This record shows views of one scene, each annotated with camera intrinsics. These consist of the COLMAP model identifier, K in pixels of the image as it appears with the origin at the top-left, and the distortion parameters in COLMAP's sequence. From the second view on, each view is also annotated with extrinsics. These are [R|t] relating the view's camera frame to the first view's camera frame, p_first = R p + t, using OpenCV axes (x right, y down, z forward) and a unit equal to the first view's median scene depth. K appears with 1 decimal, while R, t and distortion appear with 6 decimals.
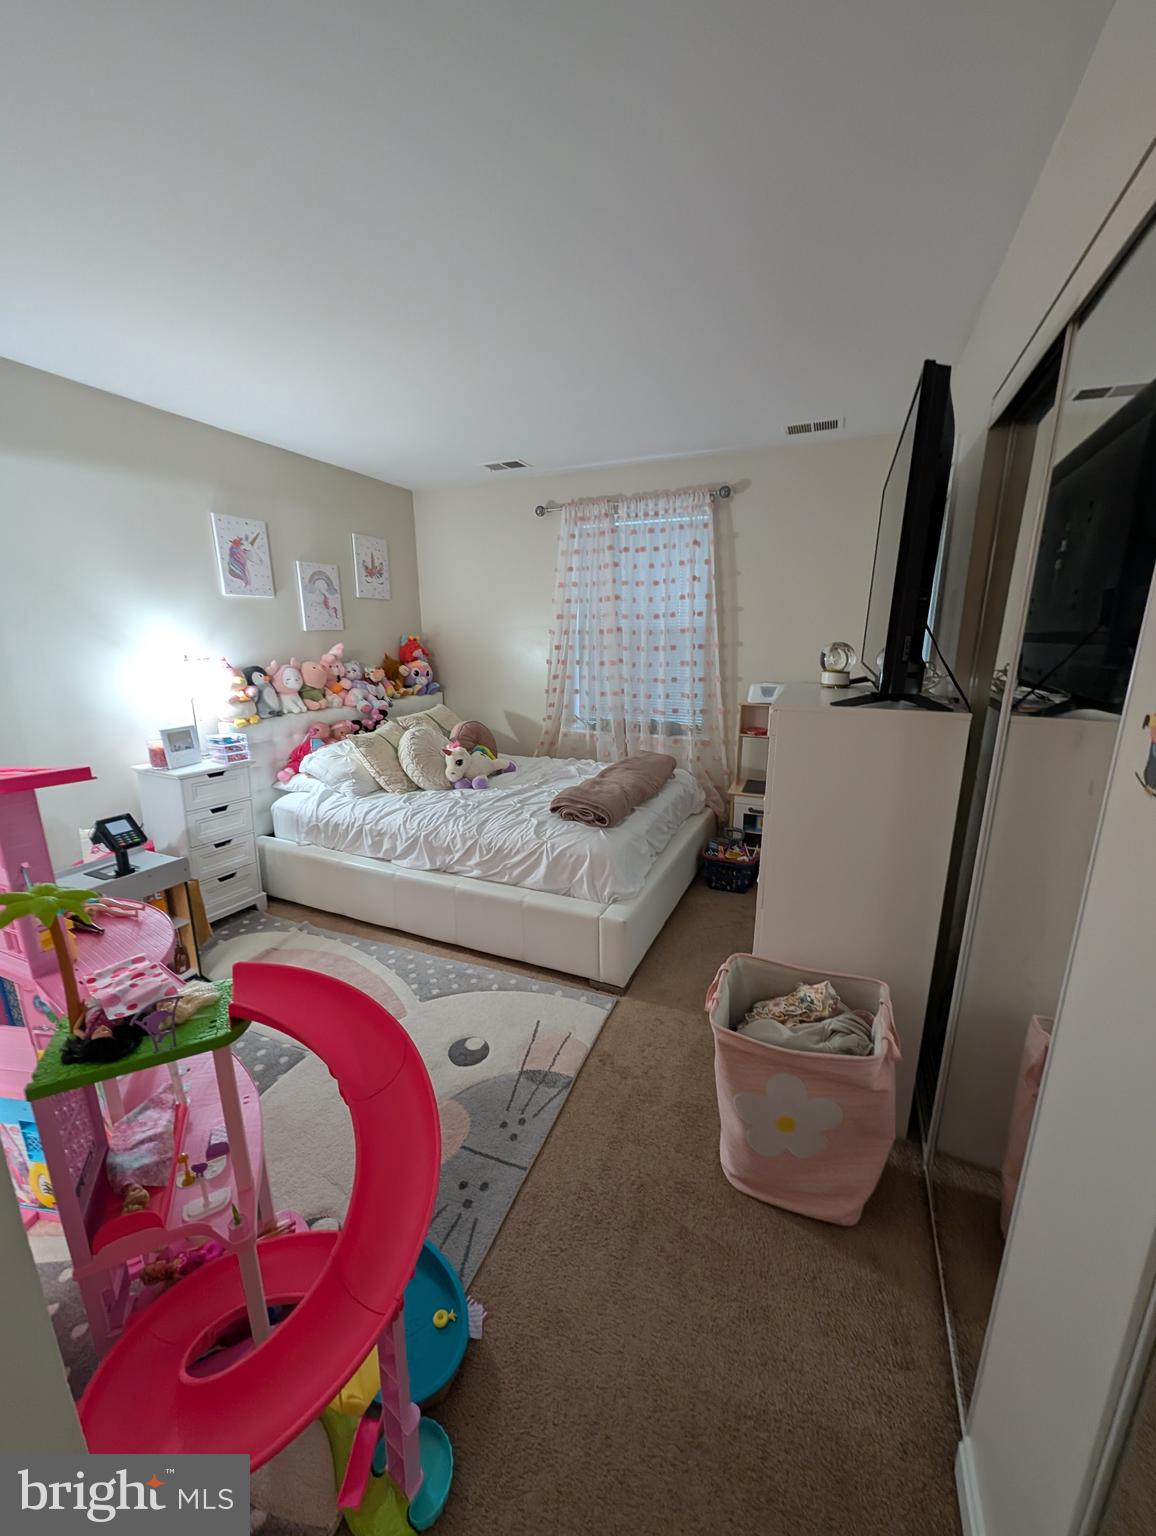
lens RADIAL K [[583.4, 0, 581.4], [0, 583.4, 767.6], [0, 0, 1]] dist [0.001063, 0.000512]
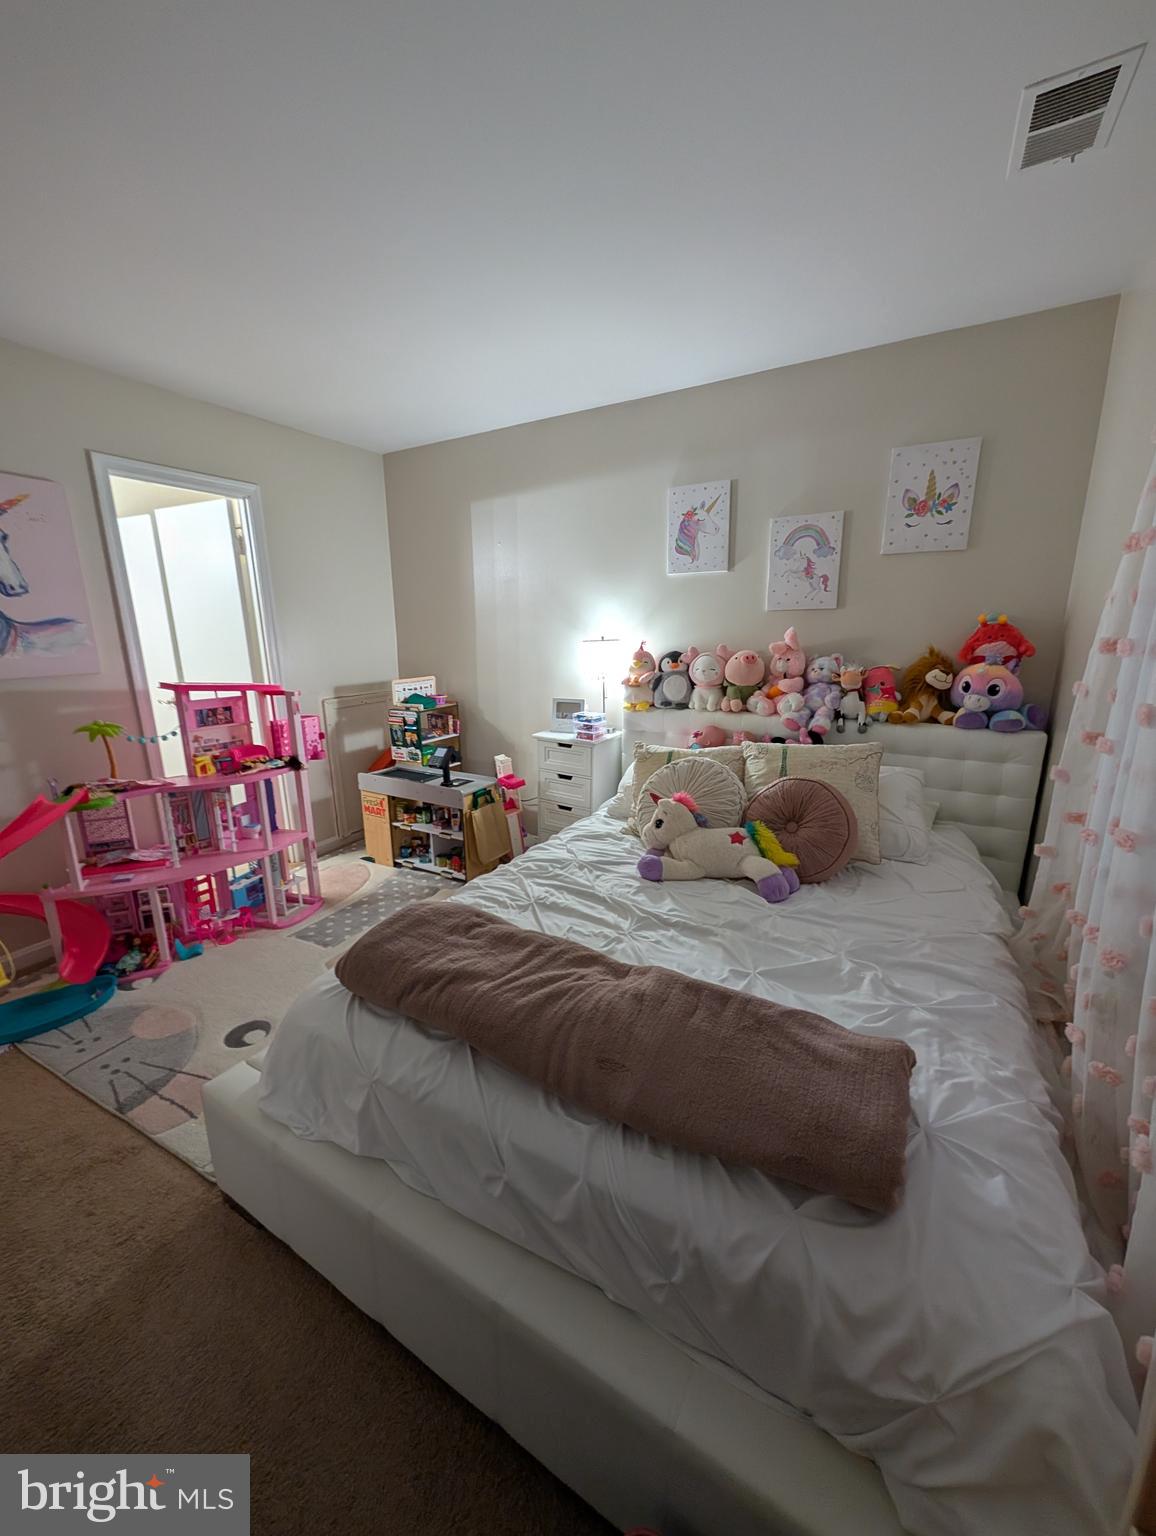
lens RADIAL K [[583.4, 0, 581.4], [0, 583.4, 767.6], [0, 0, 1]] dist [0.001063, 0.000512]
pose [[-0.108563, 0.237800, -0.965228, 0.373217], [-0.216299, 0.942053, 0.256419, -0.200473], [0.970273, 0.236615, -0.050836, 0.926847]]
